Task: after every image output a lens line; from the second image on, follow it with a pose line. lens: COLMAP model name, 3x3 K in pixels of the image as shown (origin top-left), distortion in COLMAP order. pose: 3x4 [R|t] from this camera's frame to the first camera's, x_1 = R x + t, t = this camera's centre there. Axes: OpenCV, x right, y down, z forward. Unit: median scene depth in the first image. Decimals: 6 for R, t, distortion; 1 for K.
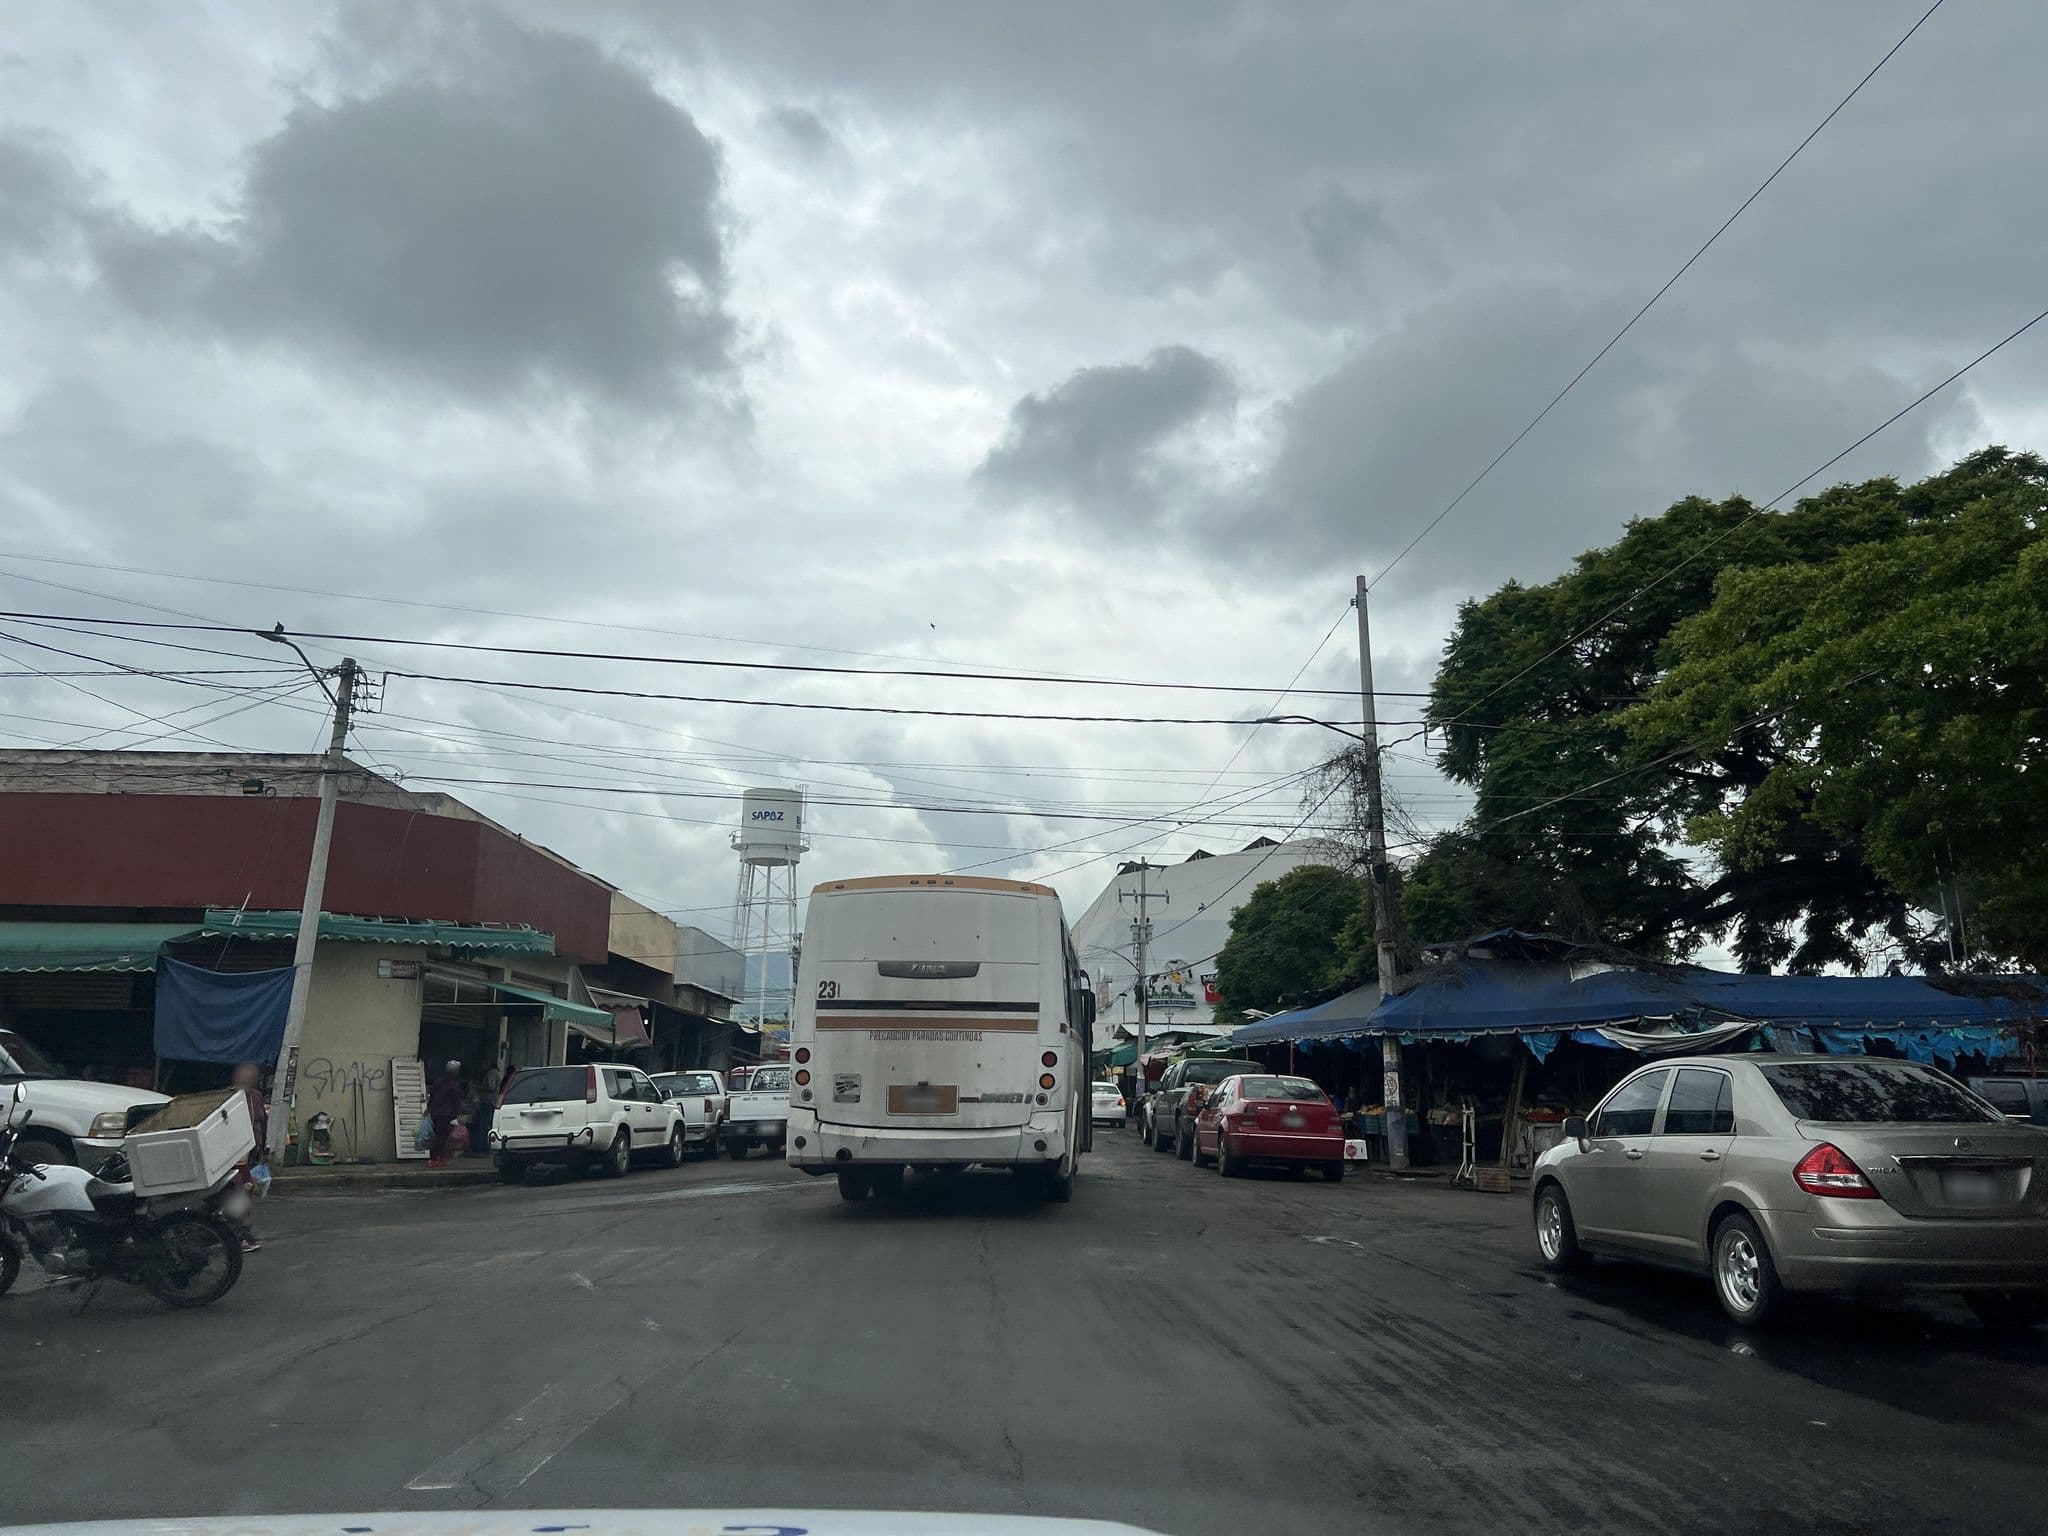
lens RADIAL K [[1524.8, 0, 1024.0], [0, 1524.8, 768.0], [0, 0, 1]] dist [0.000479, 0.004982]
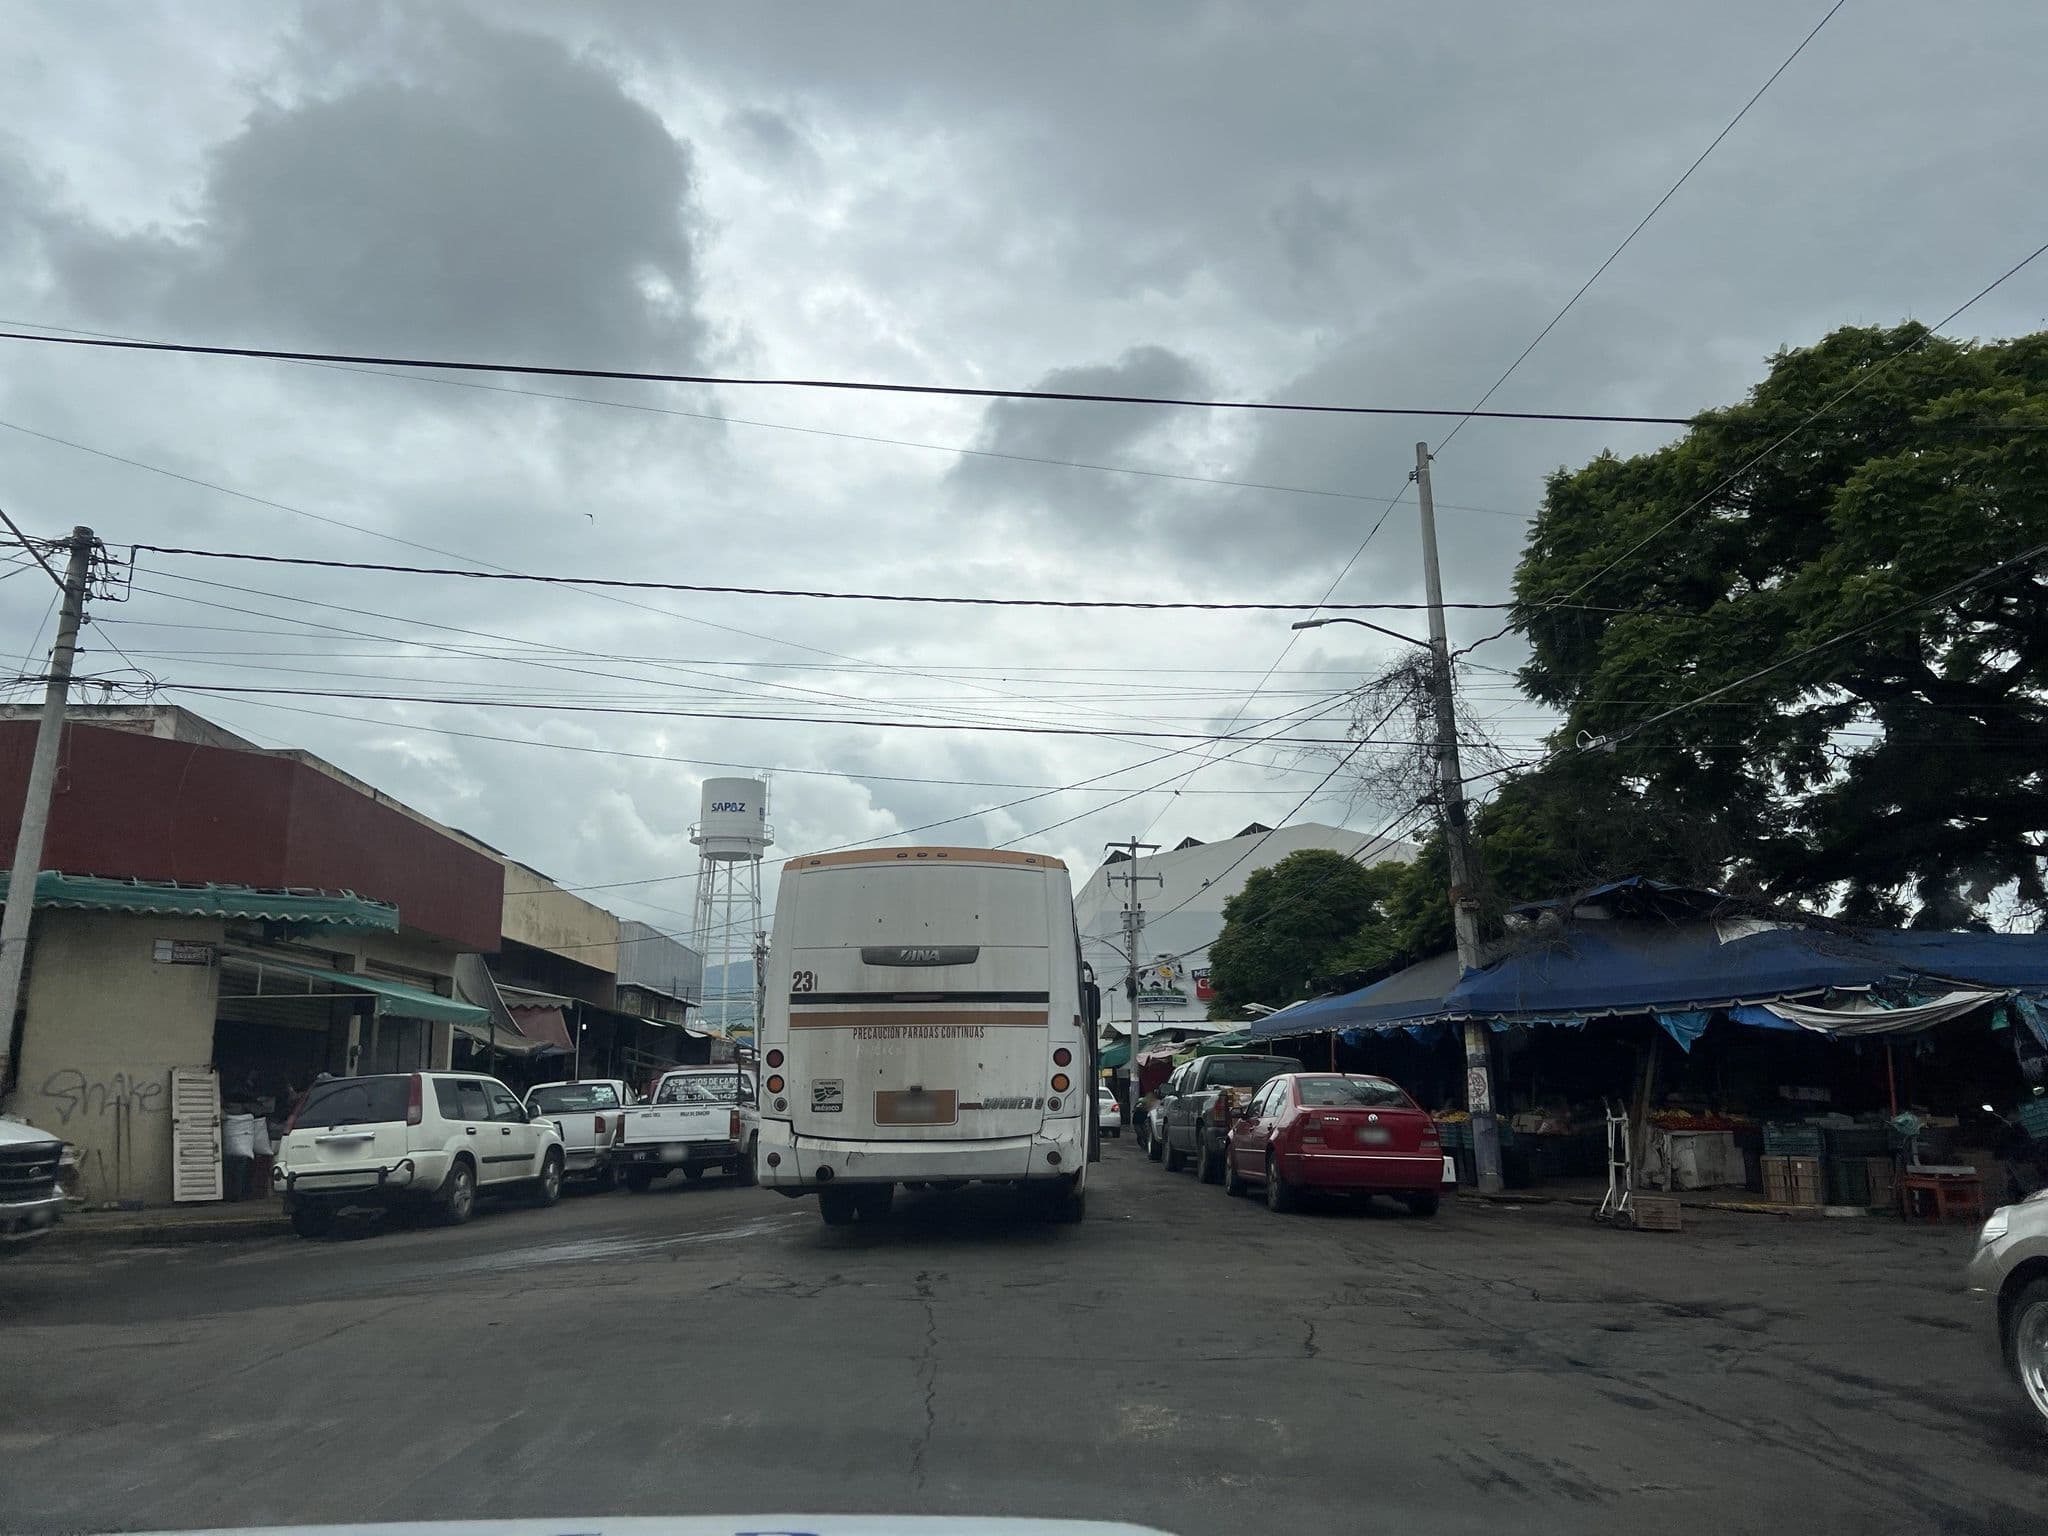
lens RADIAL K [[1462.6, 0, 1034.0], [0, 1462.6, 773.2], [0, 0, 1]] dist [-0.032055, 0.058499]
pose [[0.999692, -0.010603, 0.022427, 0.000160], [0.010783, 0.999910, -0.007935, 0.039515], [-0.022341, 0.008174, 0.999717, 0.195004]]
